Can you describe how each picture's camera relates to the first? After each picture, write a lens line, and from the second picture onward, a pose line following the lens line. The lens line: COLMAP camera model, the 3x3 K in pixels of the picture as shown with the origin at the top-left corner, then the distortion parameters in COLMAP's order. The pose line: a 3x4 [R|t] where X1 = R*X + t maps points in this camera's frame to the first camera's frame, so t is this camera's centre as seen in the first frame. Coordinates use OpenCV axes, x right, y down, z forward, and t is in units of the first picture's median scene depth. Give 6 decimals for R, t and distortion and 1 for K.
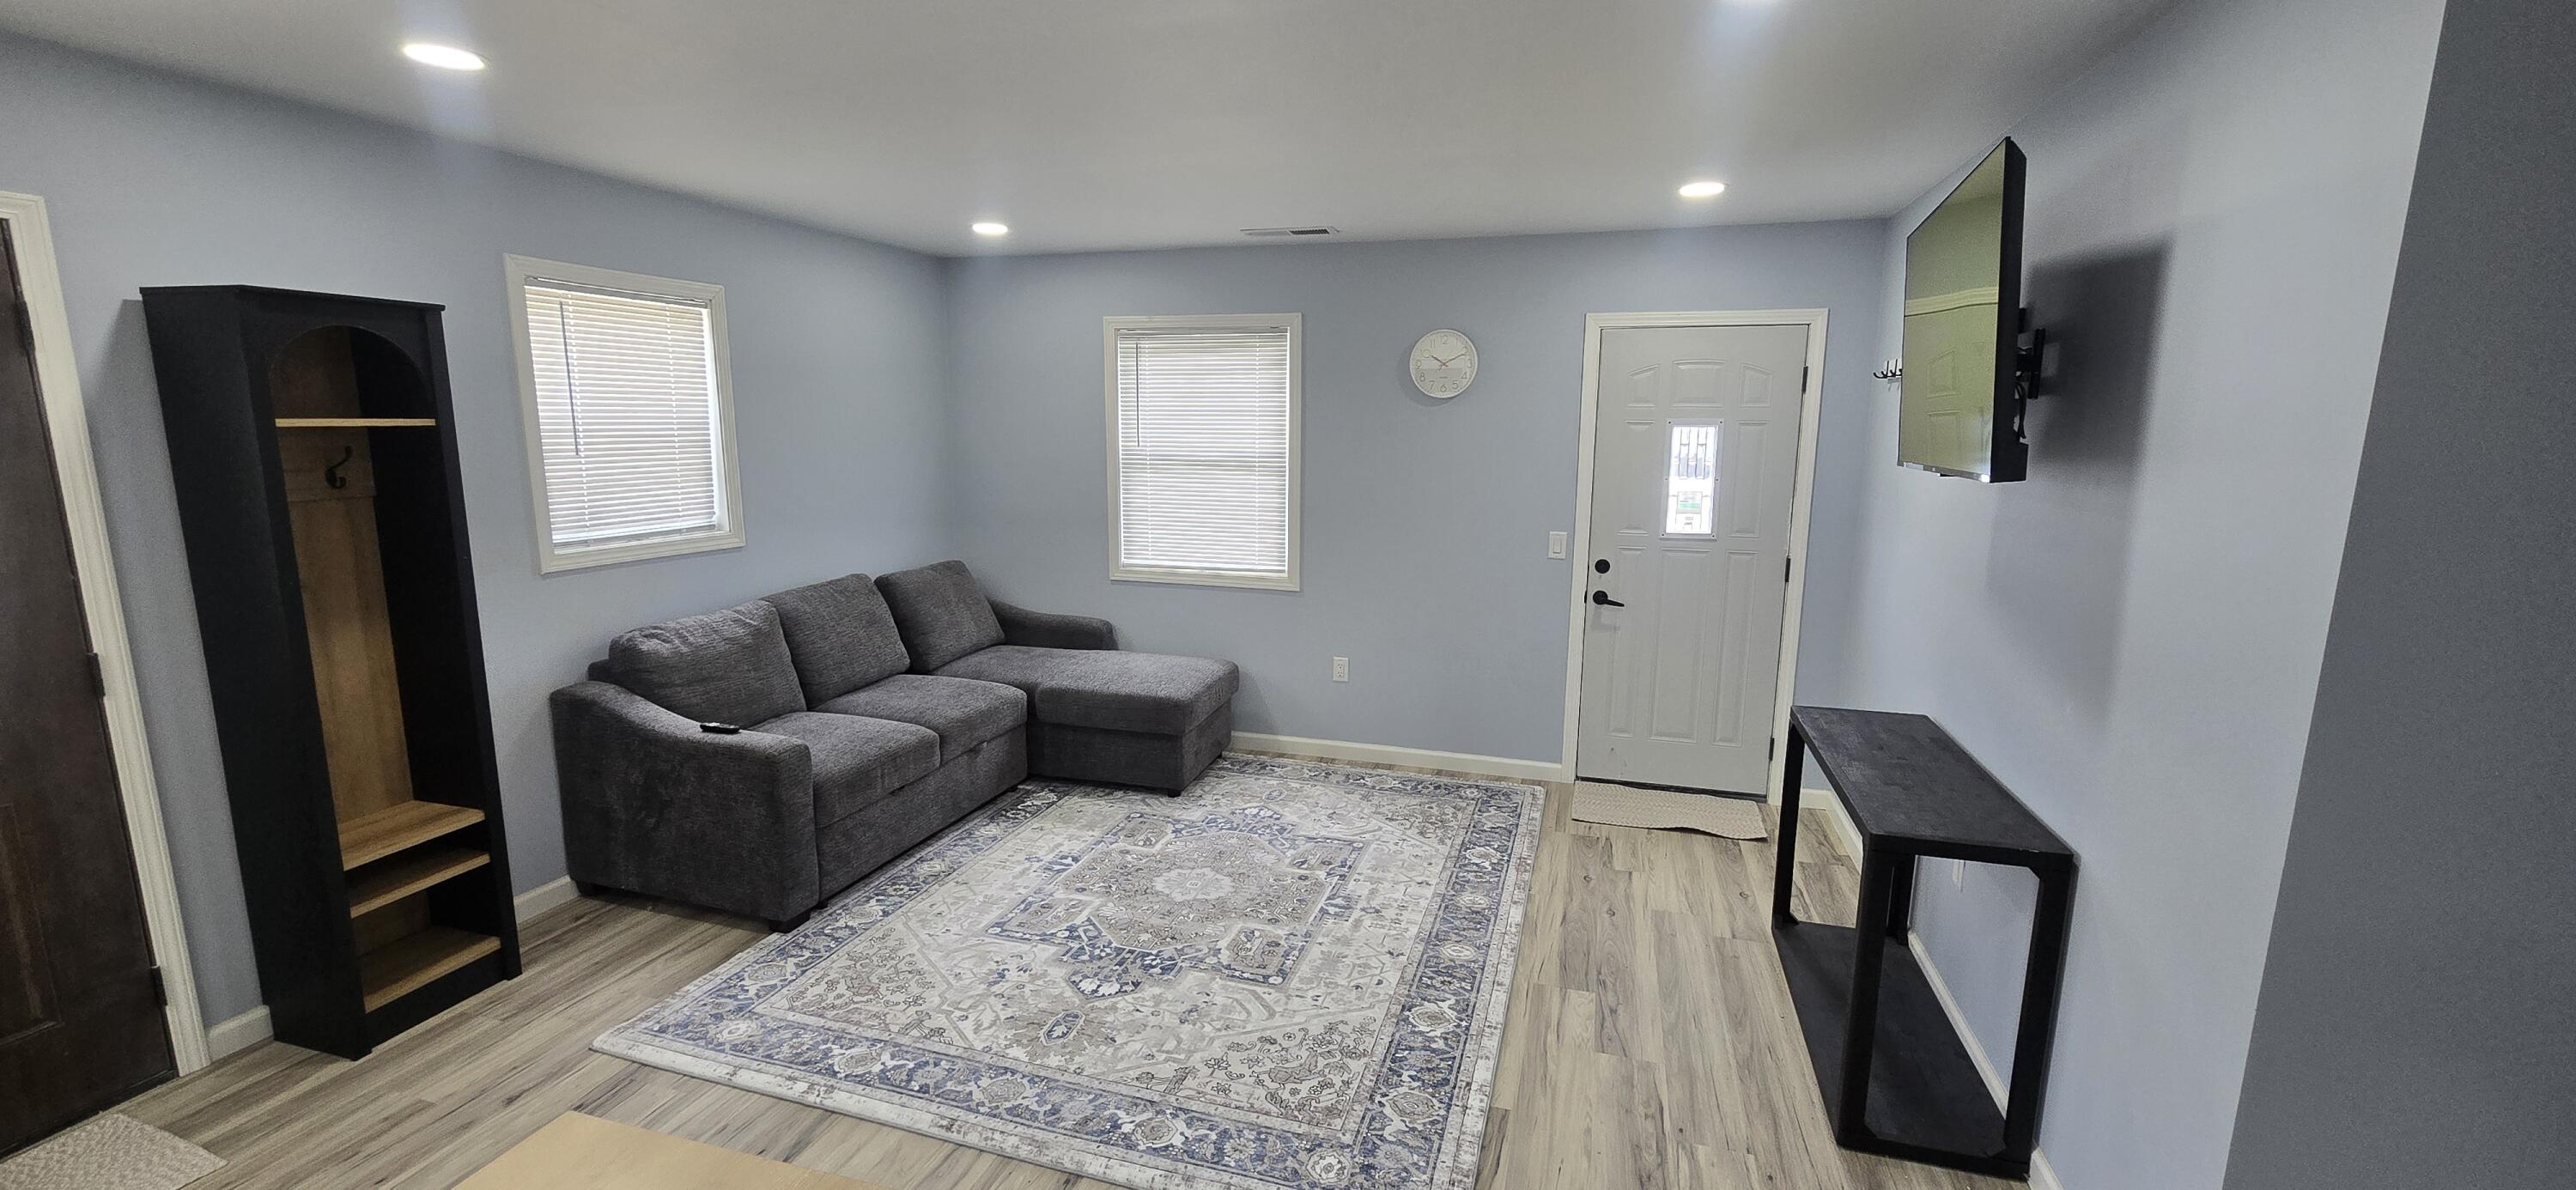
lens RADIAL K [[1046.7, 0, 1278.0], [0, 1046.7, 605.8], [0, 0, 1]] dist [0.000115, 0.000631]
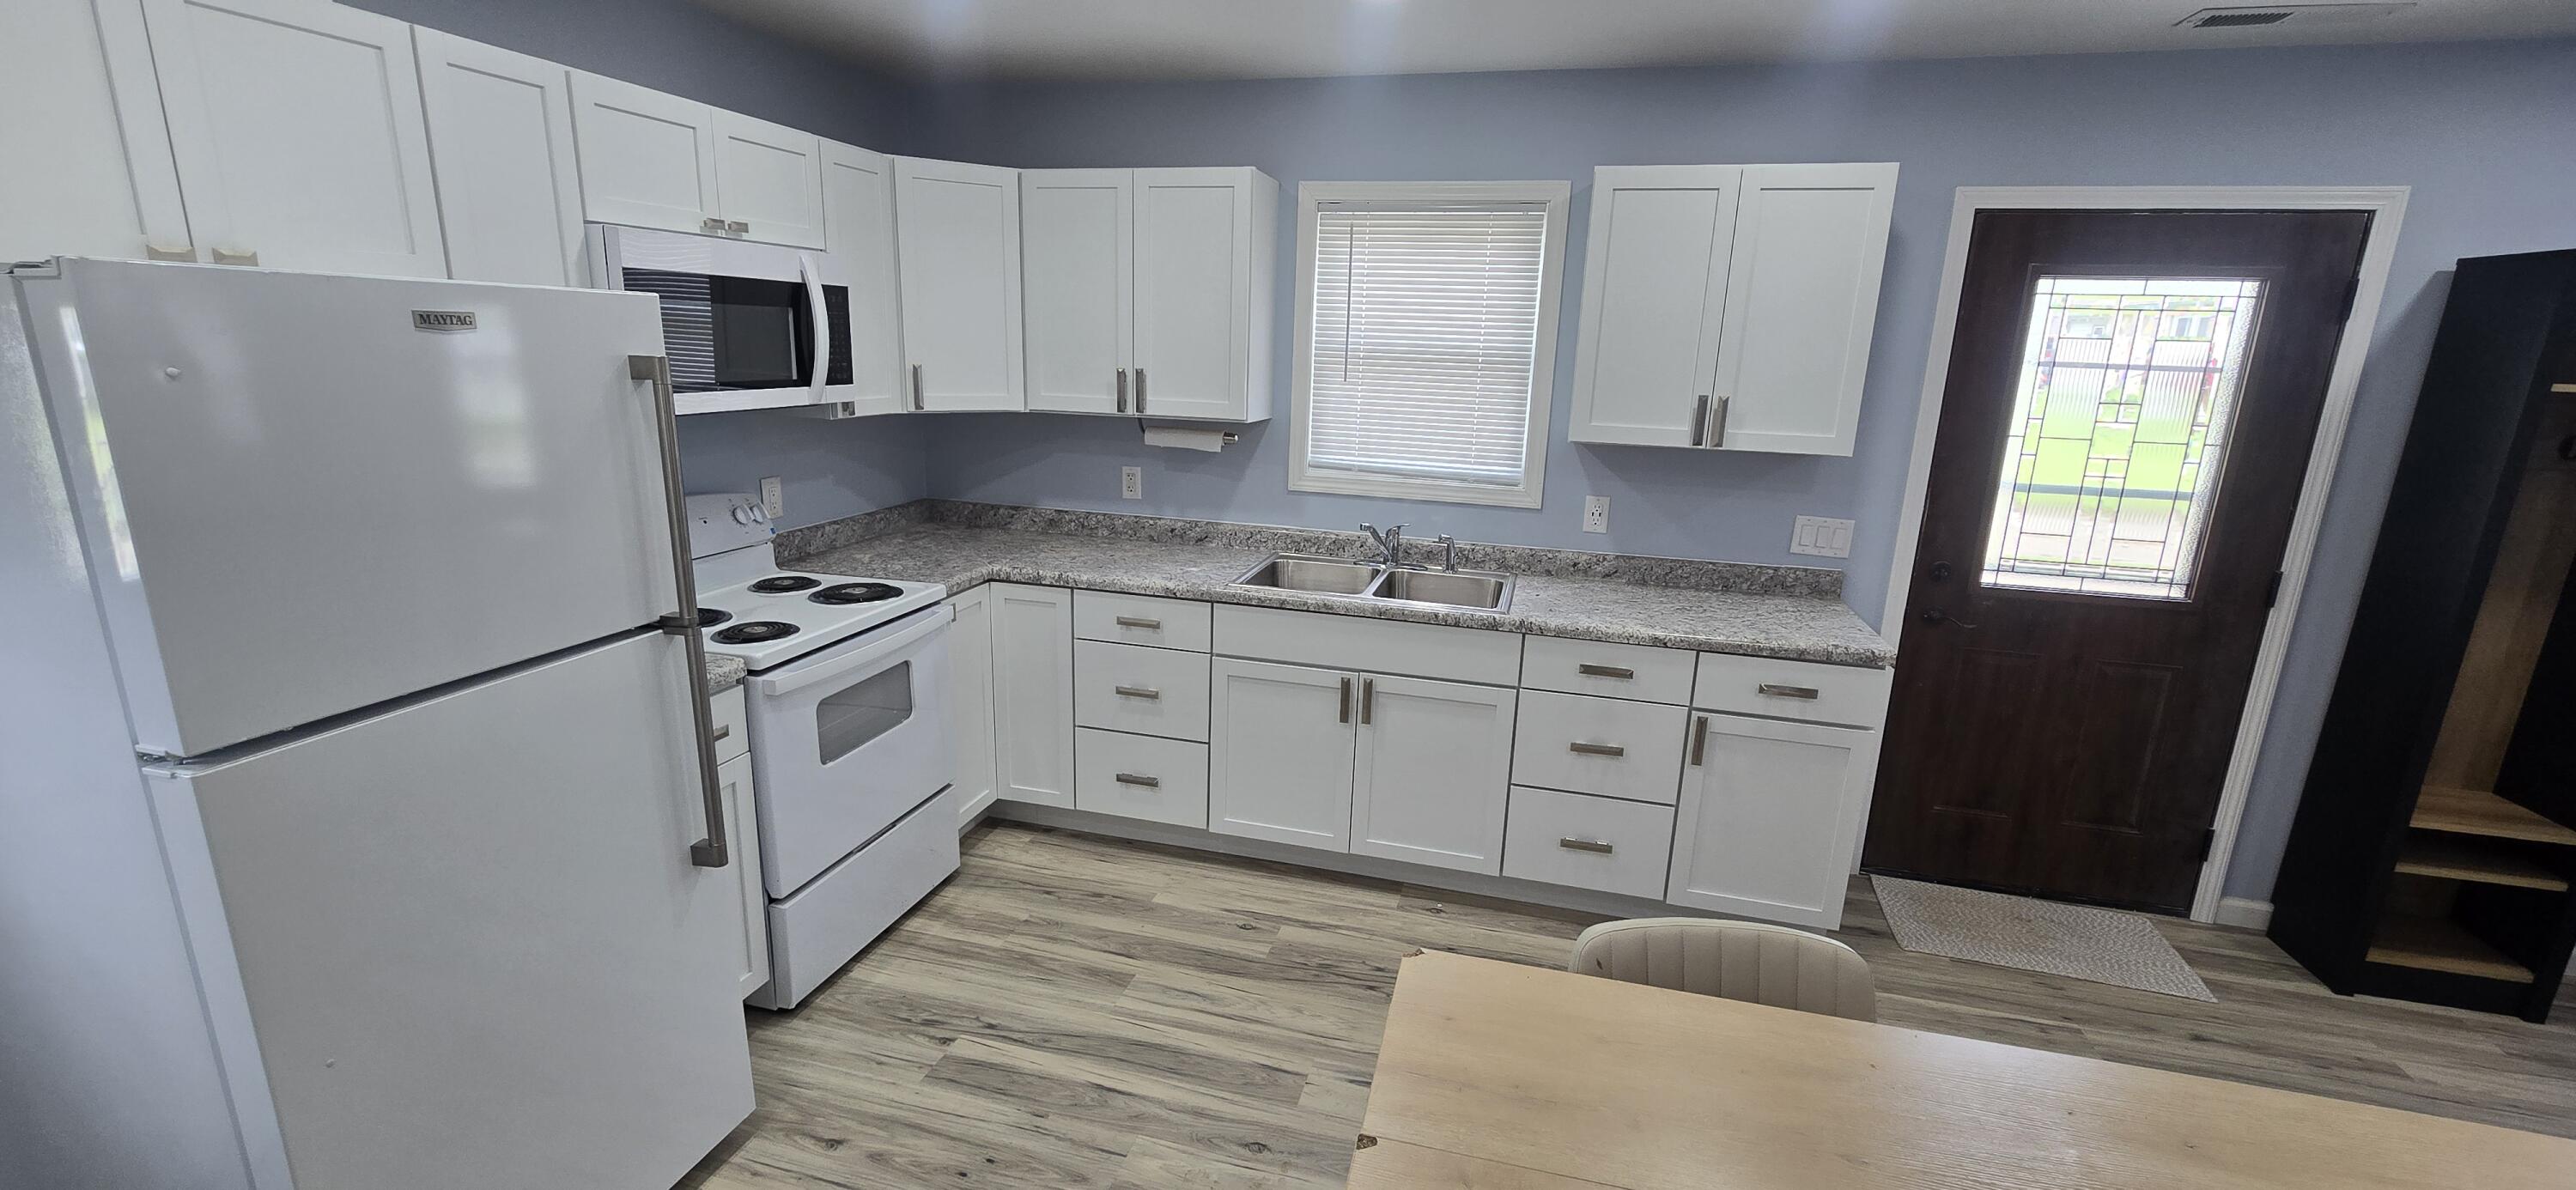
lens RADIAL K [[1046.7, 0, 1278.0], [0, 1046.7, 605.8], [0, 0, 1]] dist [0.000115, 0.000631]
pose [[0.028736, 0.239799, -0.970397, 0.016055], [-0.200476, 0.952456, 0.229429, 0.026640], [0.979277, 0.187948, 0.075444, -0.160362]]
